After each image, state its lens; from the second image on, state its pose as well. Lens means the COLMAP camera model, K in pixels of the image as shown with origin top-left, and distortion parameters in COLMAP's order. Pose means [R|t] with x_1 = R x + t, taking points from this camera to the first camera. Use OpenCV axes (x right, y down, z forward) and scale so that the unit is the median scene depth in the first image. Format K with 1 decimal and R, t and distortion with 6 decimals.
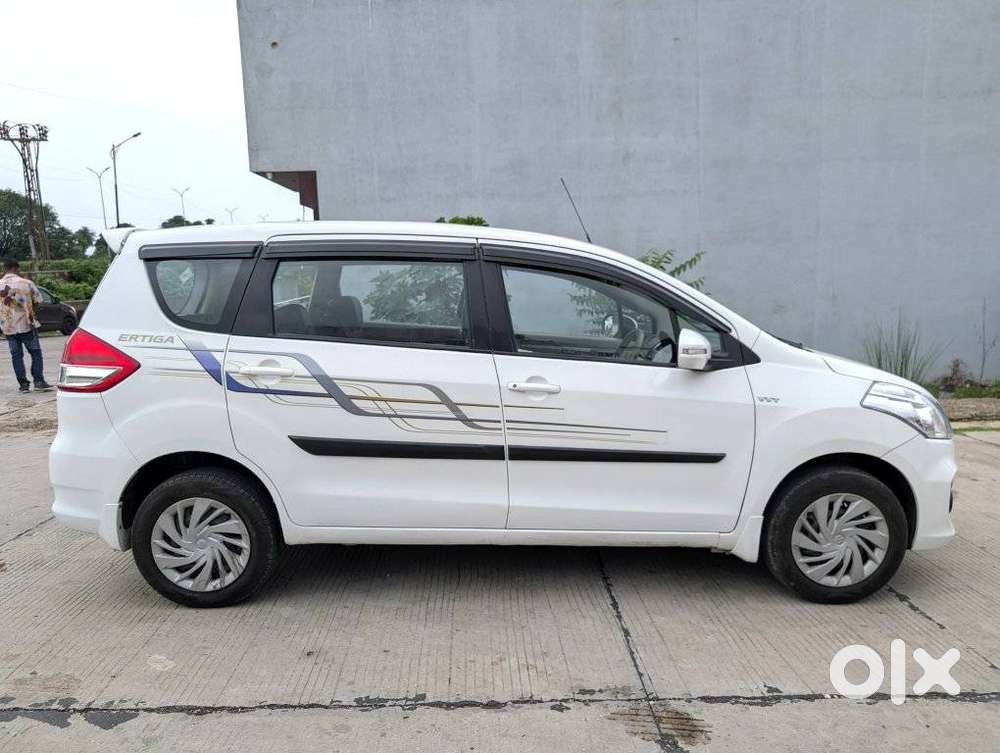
lens RADIAL K [[736.6, 0, 500.0], [0, 736.6, 376.5], [0, 0, 1]] dist [0.000810, -0.004072]
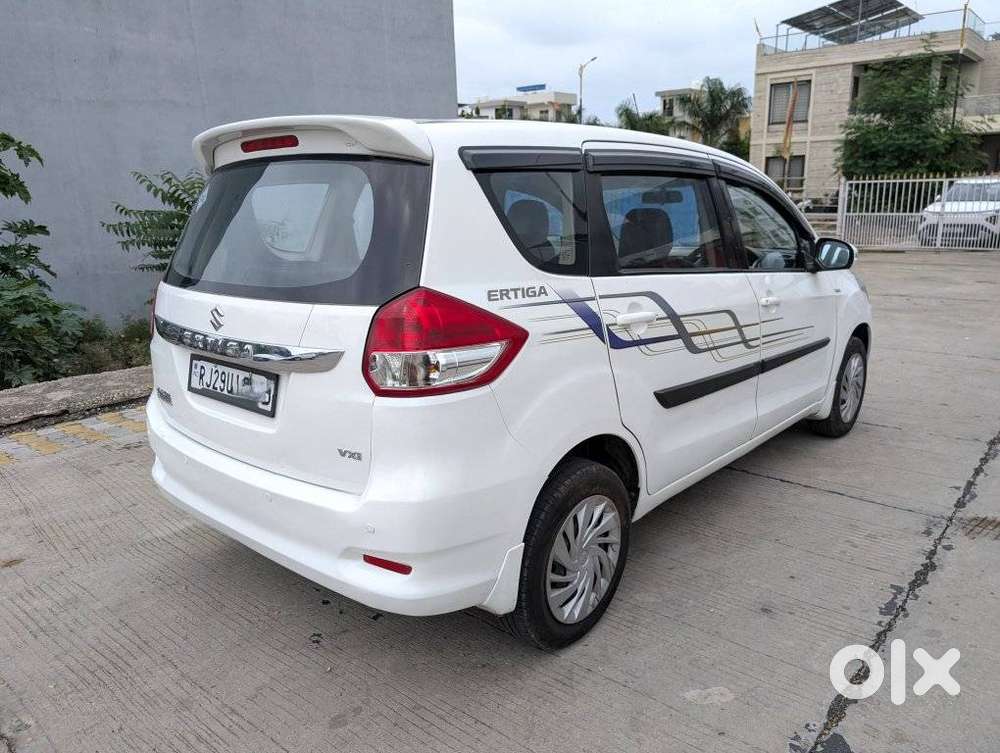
lens RADIAL K [[728.5, 0, 498.3], [0, 728.5, 383.8], [0, 0, 1]] dist [0.020034, -0.033565]
pose [[0.672113, -0.192614, 0.714957, -0.978127], [0.113223, 0.980953, 0.157837, -0.077030], [-0.731741, -0.025135, 0.681119, 0.566896]]
